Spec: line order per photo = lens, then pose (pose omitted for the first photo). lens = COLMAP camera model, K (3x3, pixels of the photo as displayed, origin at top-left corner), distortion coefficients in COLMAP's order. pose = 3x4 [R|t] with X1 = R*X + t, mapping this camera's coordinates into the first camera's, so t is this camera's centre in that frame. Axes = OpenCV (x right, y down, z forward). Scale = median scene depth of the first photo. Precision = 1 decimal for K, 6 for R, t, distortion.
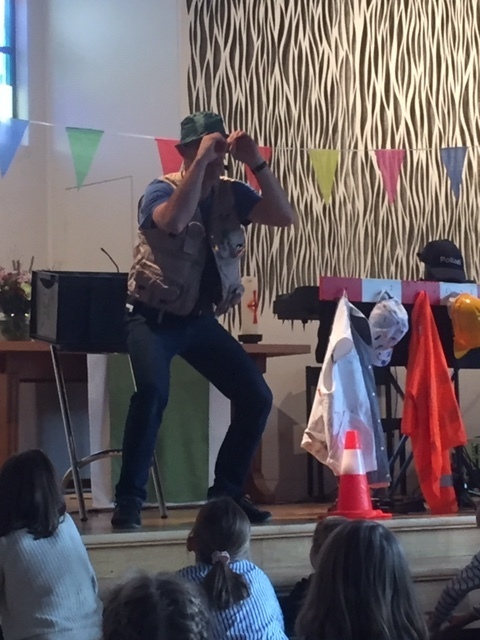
lens RADIAL K [[1753.2, 0, 241.0], [0, 1753.2, 324.7], [0, 0, 1]] dist [0.060011, 0.000000]
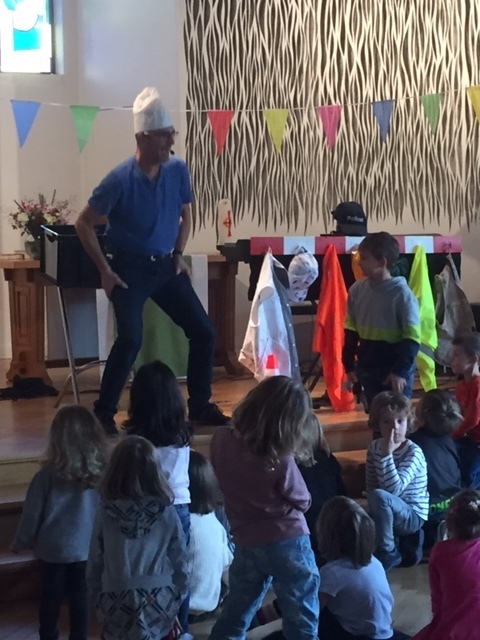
lens RADIAL K [[1536.5, 0, 239.3], [0, 1536.5, 317.6], [0, 0, 1]] dist [0.056889, 0.000000]
pose [[0.998784, 0.004651, -0.049080, 0.064536], [0.002127, 0.990548, 0.137151, -0.087777], [0.049254, -0.137089, 0.989333, -0.116553]]
